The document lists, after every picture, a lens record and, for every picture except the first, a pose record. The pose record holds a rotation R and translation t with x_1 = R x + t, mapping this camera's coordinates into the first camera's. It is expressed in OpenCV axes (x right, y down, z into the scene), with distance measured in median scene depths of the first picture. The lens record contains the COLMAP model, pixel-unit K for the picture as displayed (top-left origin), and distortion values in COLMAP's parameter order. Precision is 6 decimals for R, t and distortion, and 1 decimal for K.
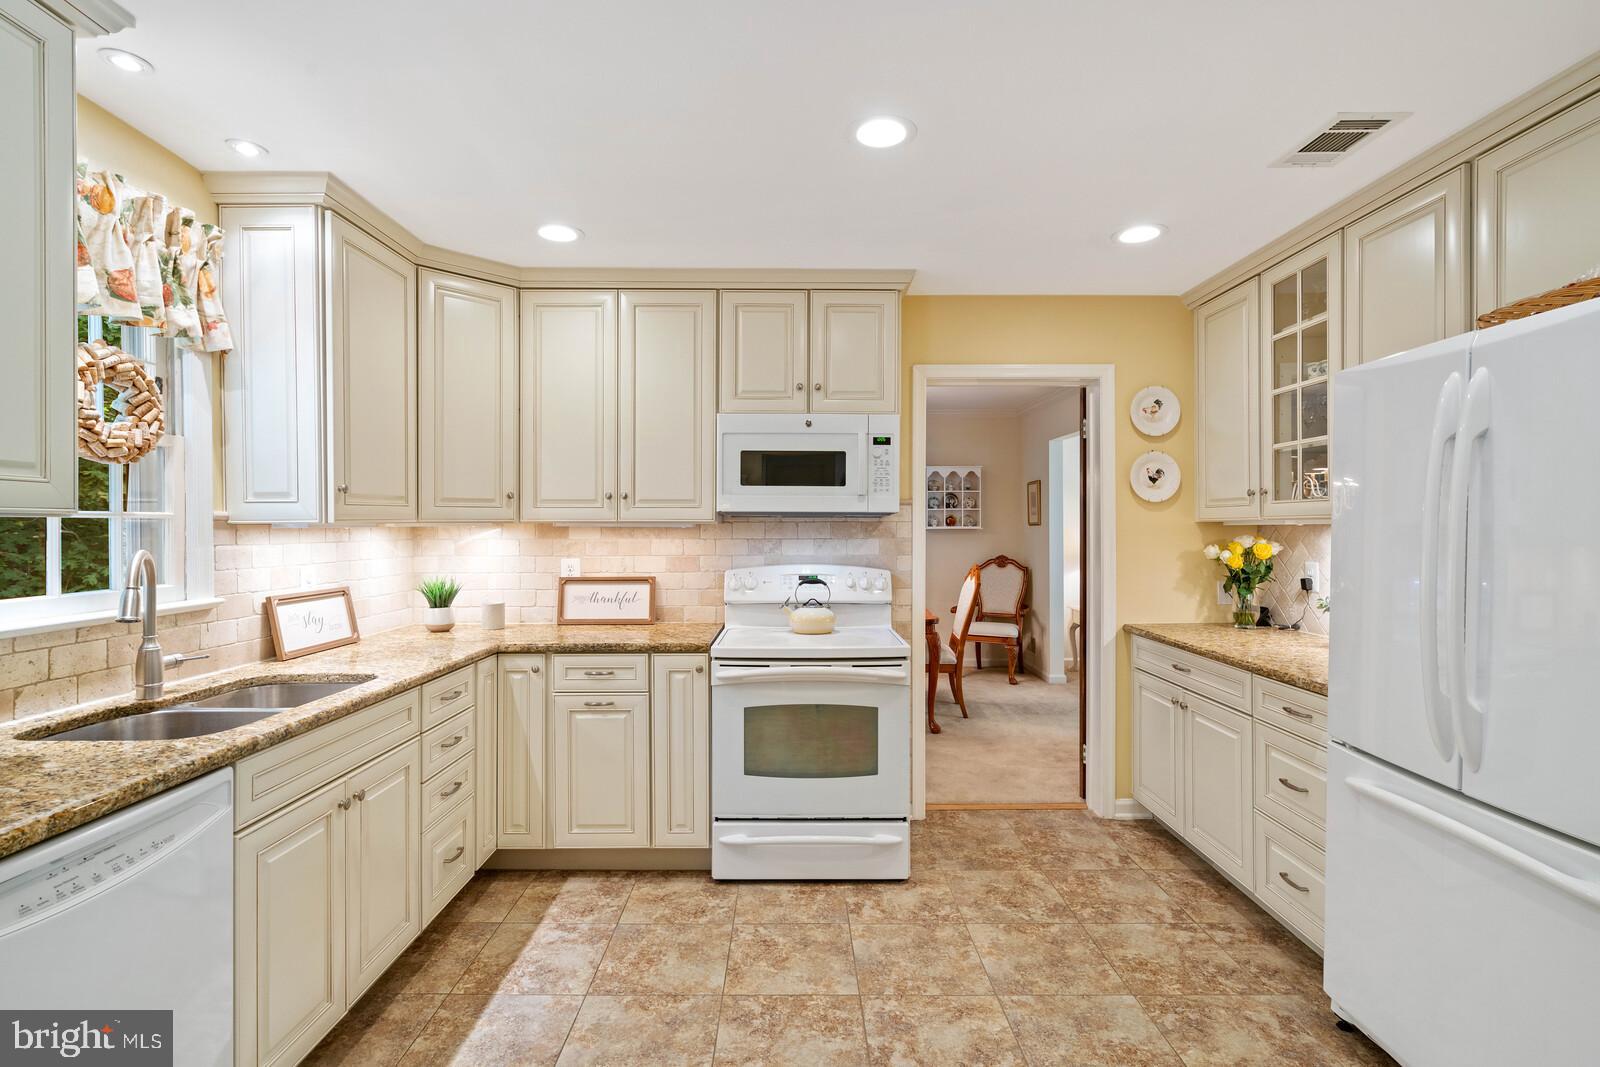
lens RADIAL K [[746.9, 0, 784.5], [0, 746.9, 529.0], [0, 0, 1]] dist [-0.001423, 0.002305]
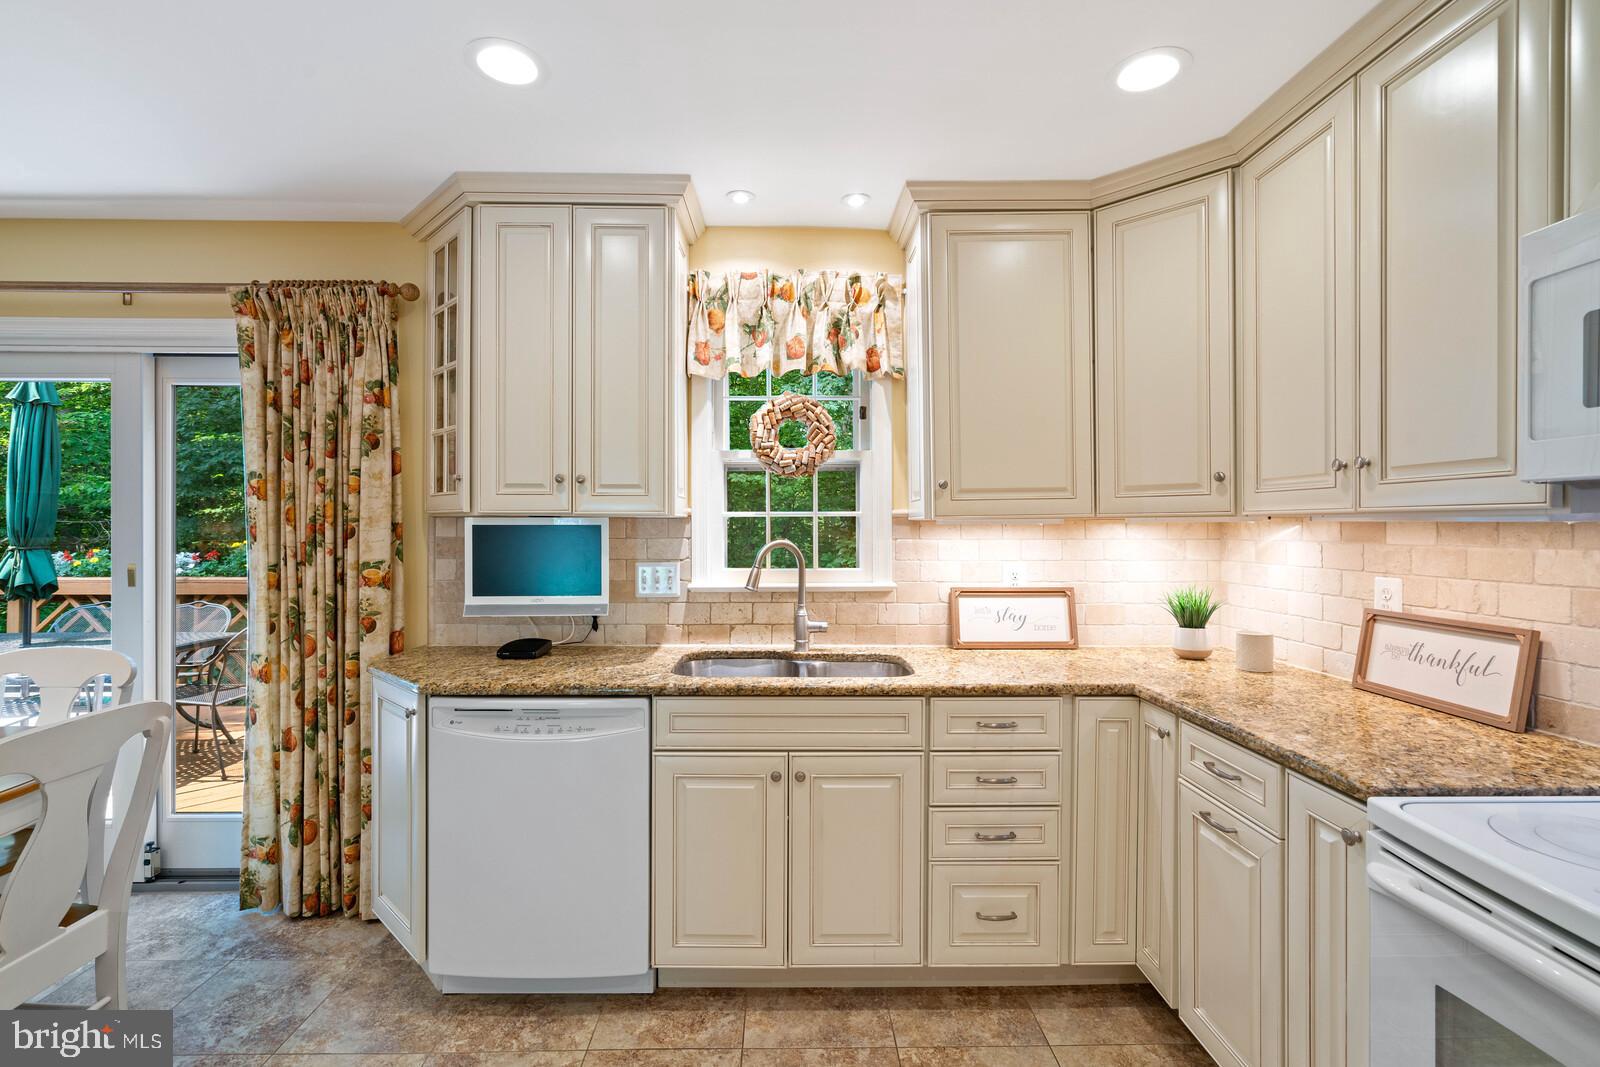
lens RADIAL K [[726.3, 0, 798.8], [0, 726.3, 528.1], [0, 0, 1]] dist [-0.007230, 0.002115]
pose [[0.034497, 0.004292, -0.999396, 0.311023], [-0.002691, 0.999988, 0.004201, 0.000329], [0.999401, 0.002544, 0.034508, 0.652159]]
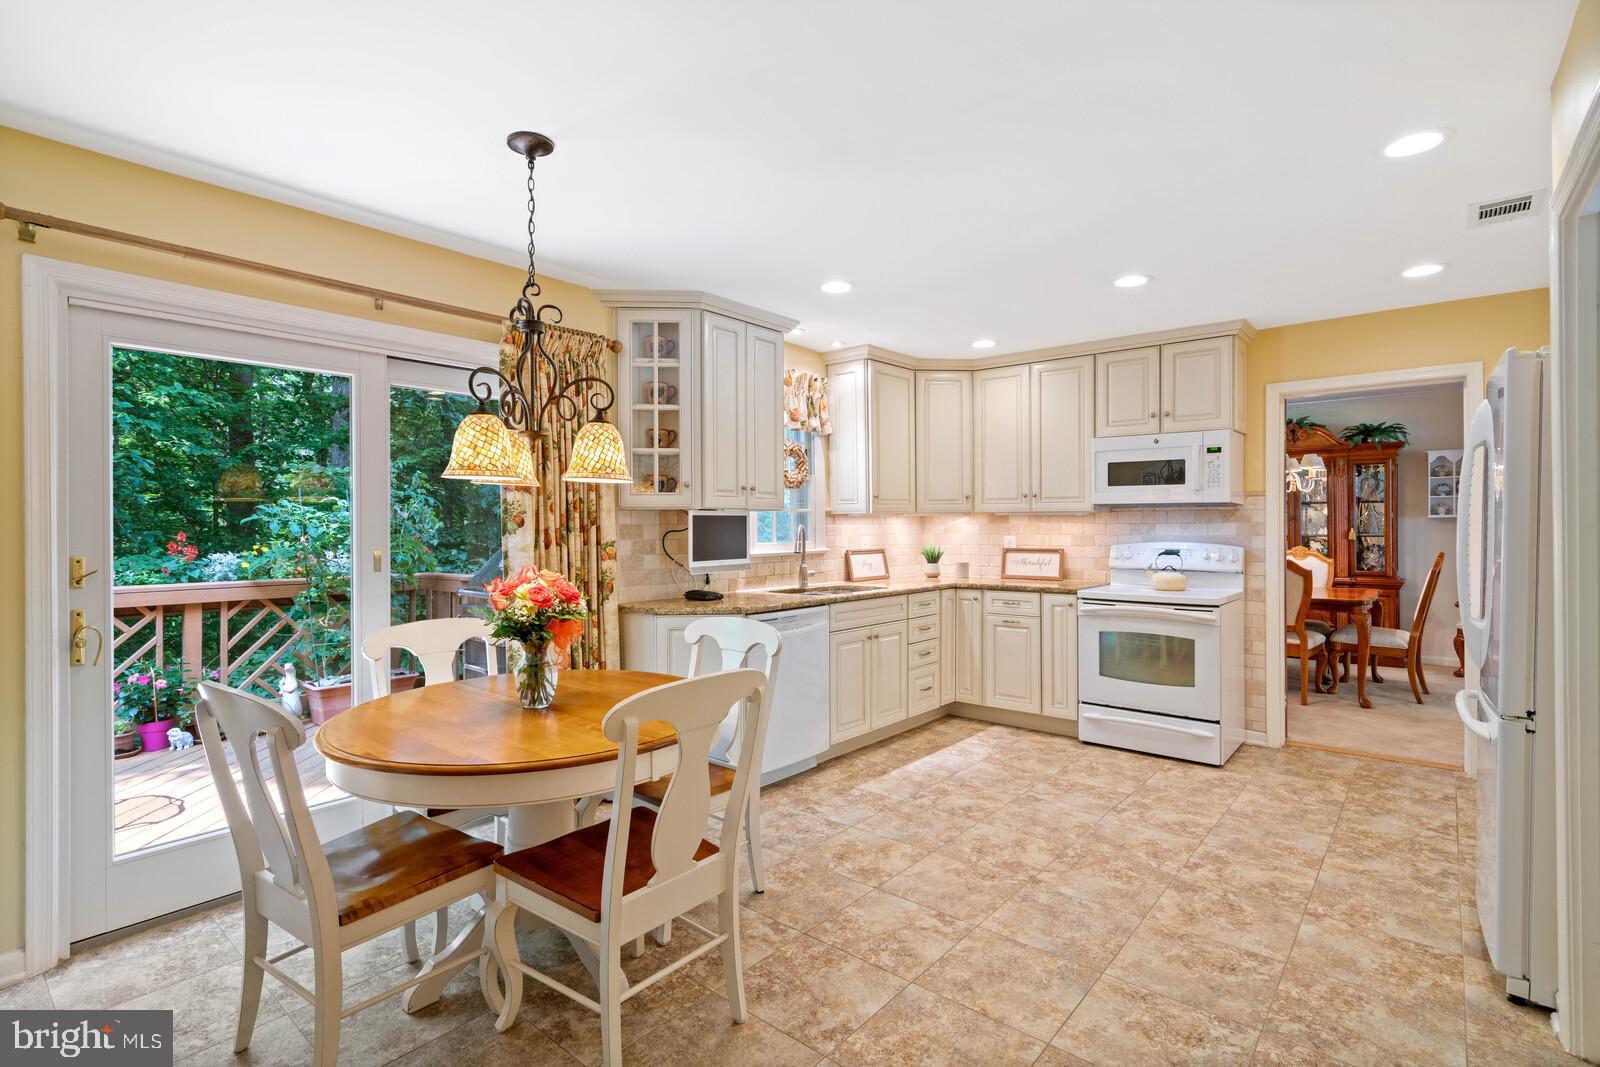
lens RADIAL K [[746.9, 0, 805.2], [0, 746.9, 526.5], [0, 0, 1]] dist [-0.001423, 0.002305]
pose [[0.770076, 0.001688, -0.637950, 0.458479], [0.001369, 0.999990, 0.004299, 0.015466], [0.637951, -0.004184, 0.770066, -0.565070]]
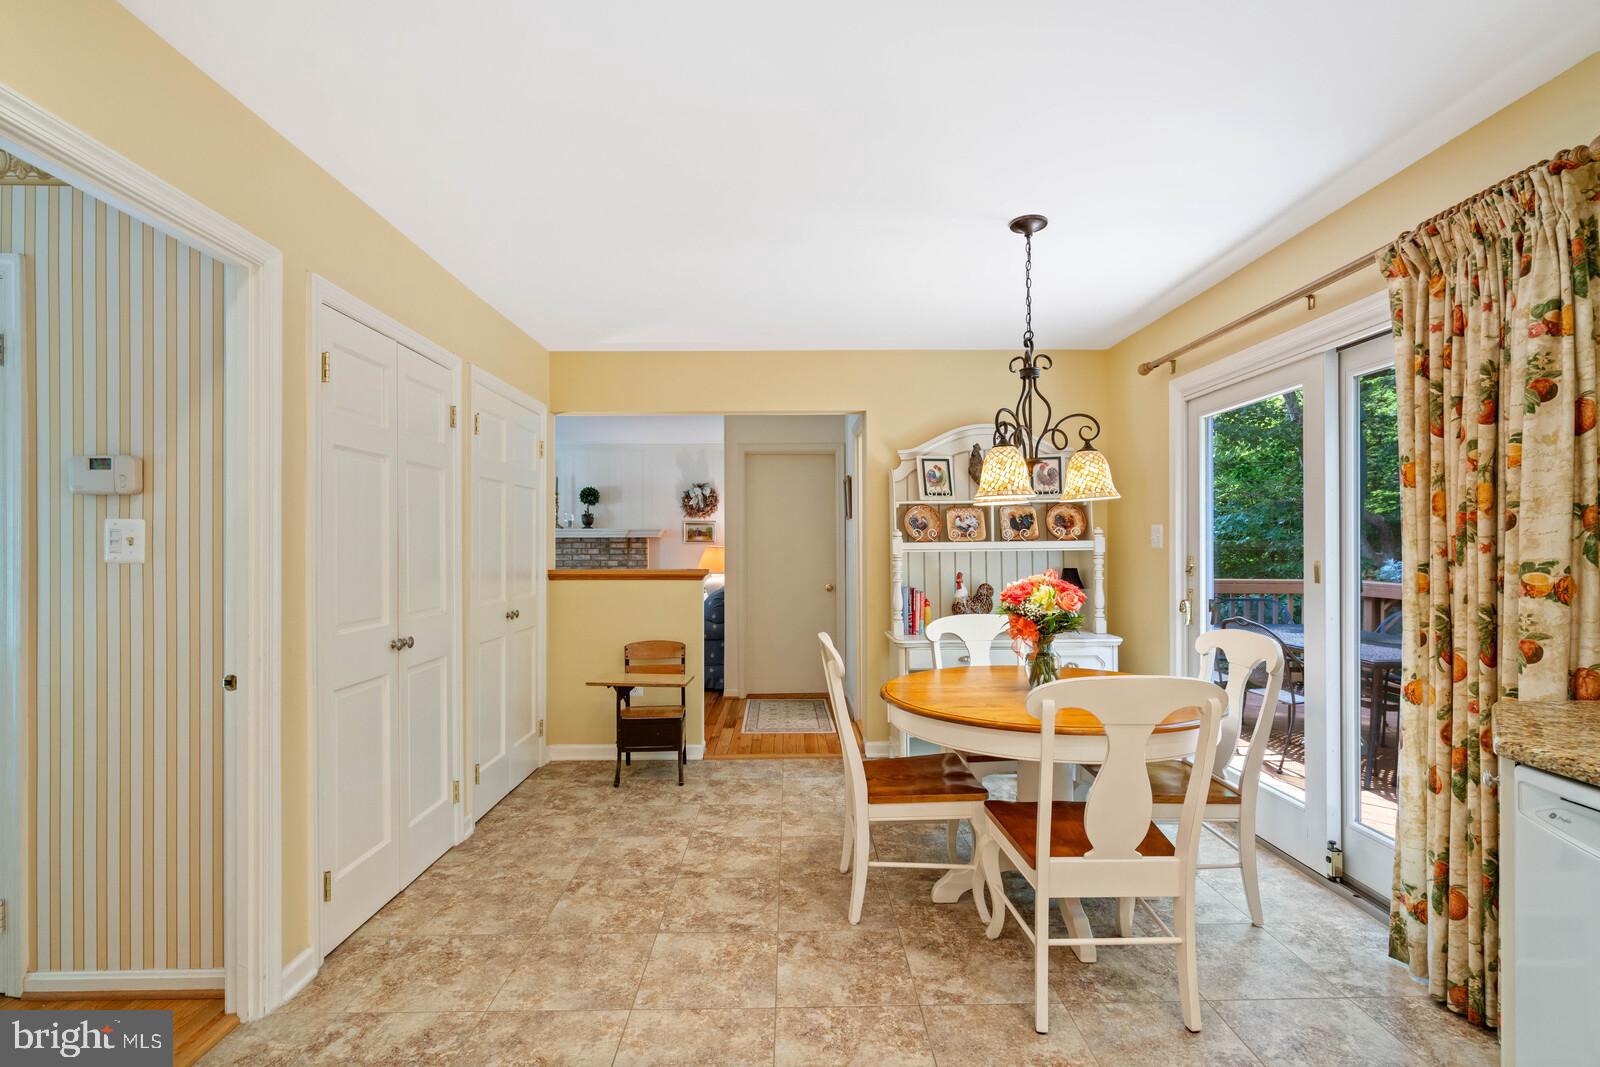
lens RADIAL K [[726.3, 0, 798.6], [0, 726.3, 546.4], [0, 0, 1]] dist [-0.007230, 0.002115]
pose [[-0.999792, 0.005958, -0.019529, 0.057687], [0.005942, 0.999982, 0.000868, 0.028065], [0.019533, 0.000752, -0.999809, 0.763218]]
